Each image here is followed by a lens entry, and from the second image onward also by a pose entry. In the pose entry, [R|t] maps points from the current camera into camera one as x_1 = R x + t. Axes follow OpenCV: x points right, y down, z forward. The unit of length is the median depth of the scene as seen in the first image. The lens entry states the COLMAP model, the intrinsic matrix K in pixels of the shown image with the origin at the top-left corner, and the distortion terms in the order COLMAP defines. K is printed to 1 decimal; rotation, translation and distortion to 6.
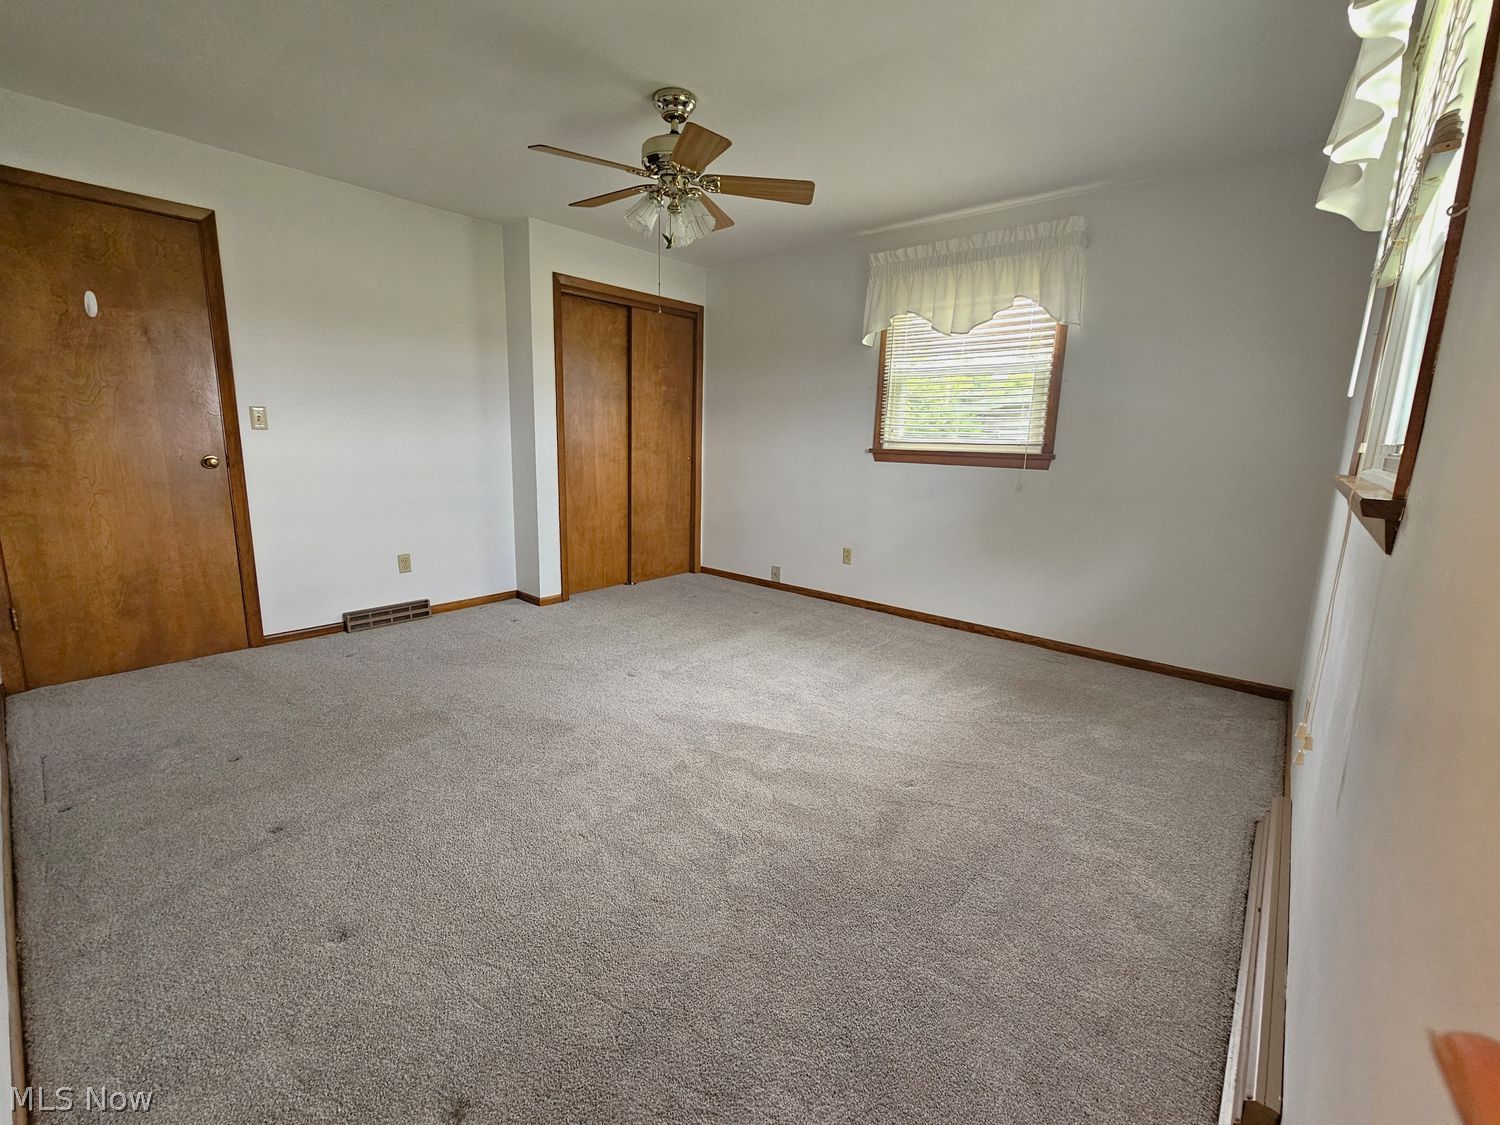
lens RADIAL K [[618.5, 0, 750.5], [0, 618.5, 560.5], [0, 0, 1]] dist [0.002428, -0.001089]
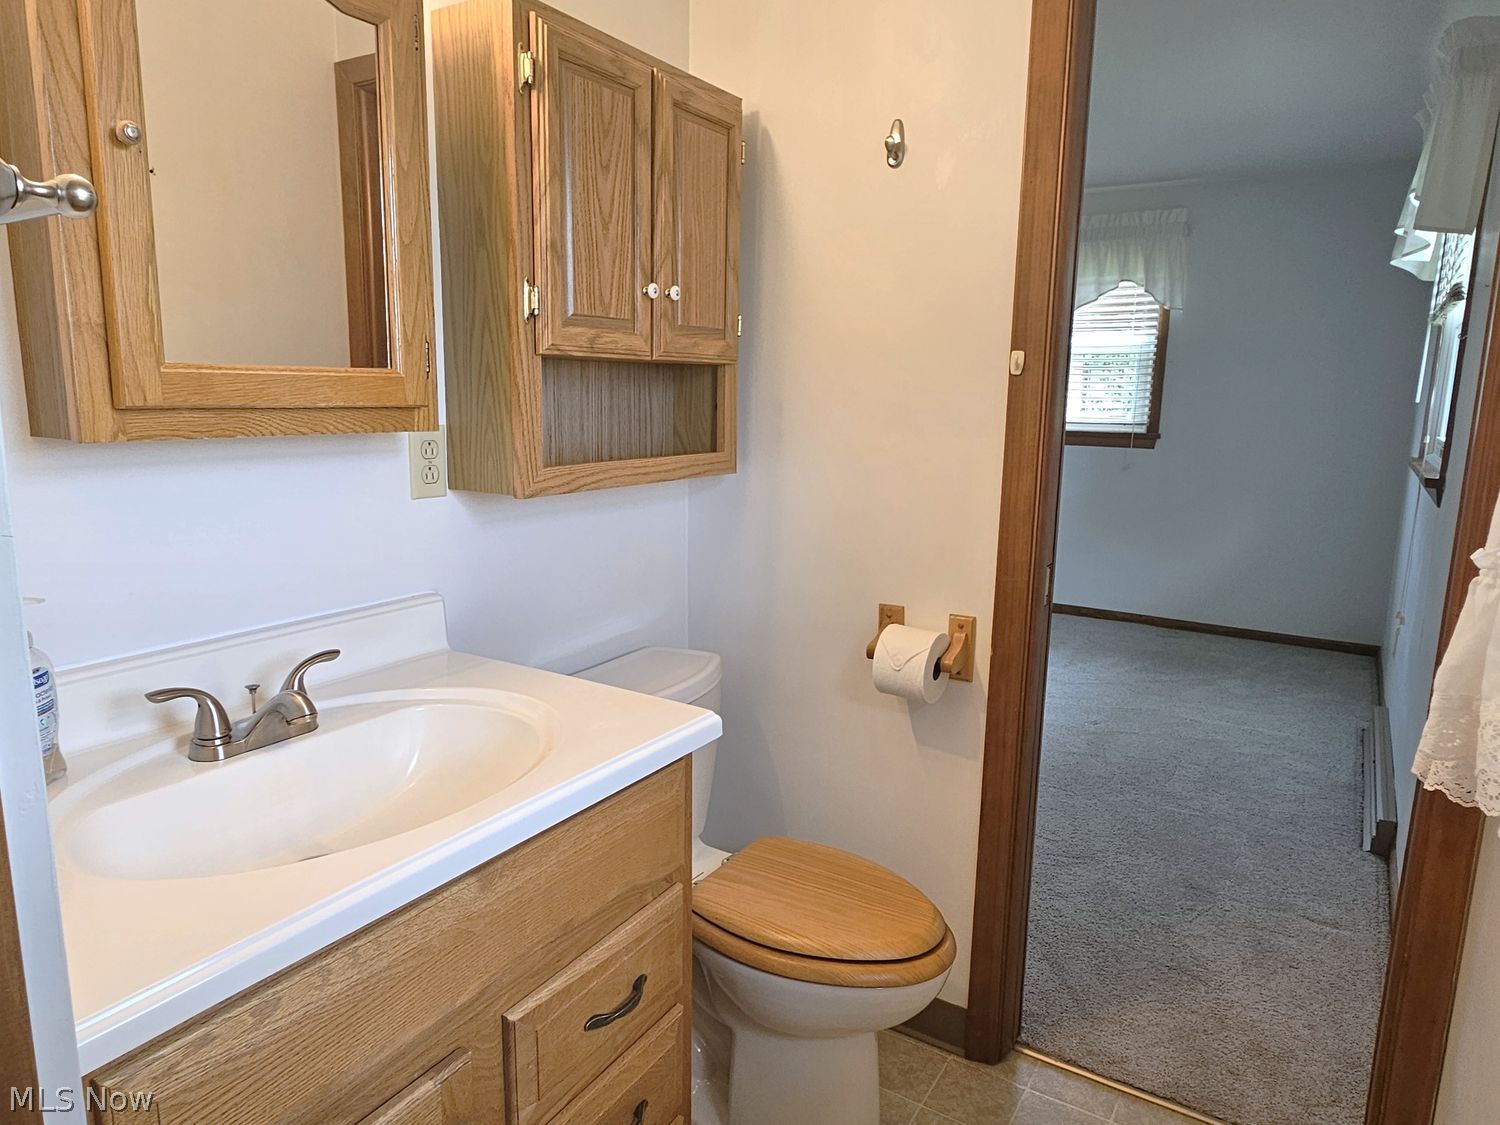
lens RADIAL K [[940.2, 0, 747.9], [0, 940.2, 563.0], [0, 0, 1]] dist [0.008571, 0.003235]
pose [[0.988609, -0.026253, 0.148197, -0.442881], [0.028200, 0.999541, -0.011054, 0.041393], [-0.147838, 0.015108, 0.988896, -0.458534]]
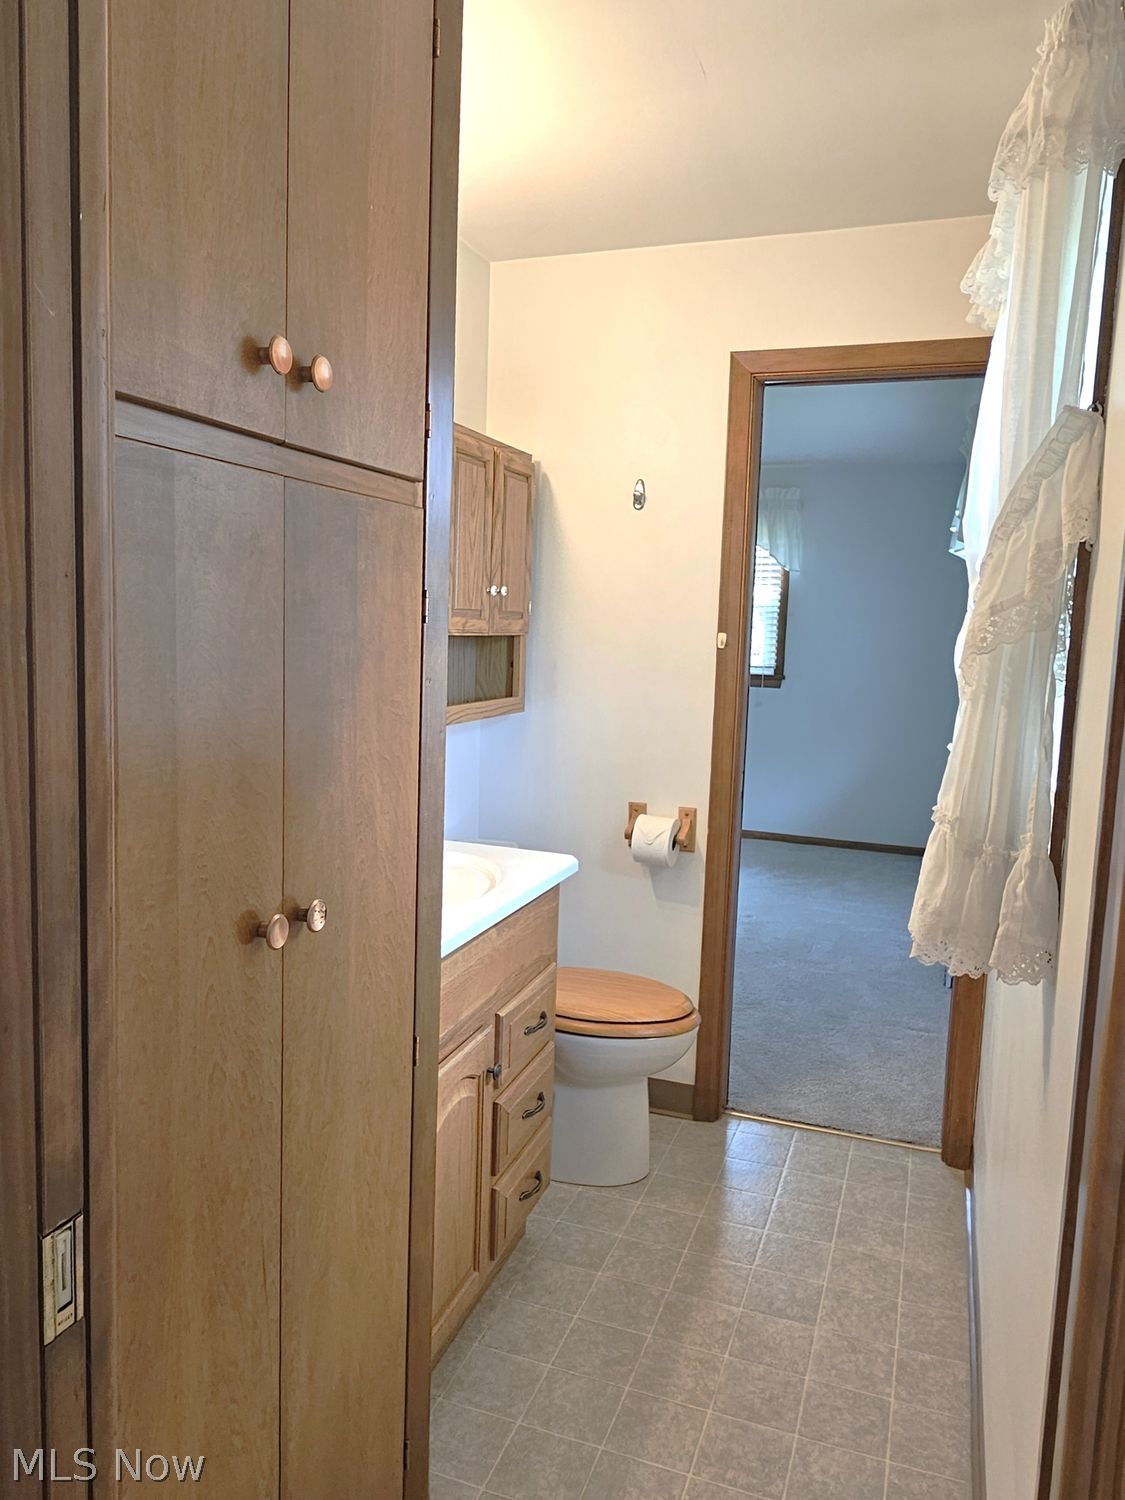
lens RADIAL K [[1065.1, 0, 560.2], [0, 1065.1, 750.3], [0, 0, 1]] dist [0.022736, 0.003665]
pose [[0.931952, -0.027245, 0.361557, -0.696888], [0.051463, 0.997017, -0.057519, 0.070413], [-0.358912, 0.072212, 0.930574, -0.785671]]
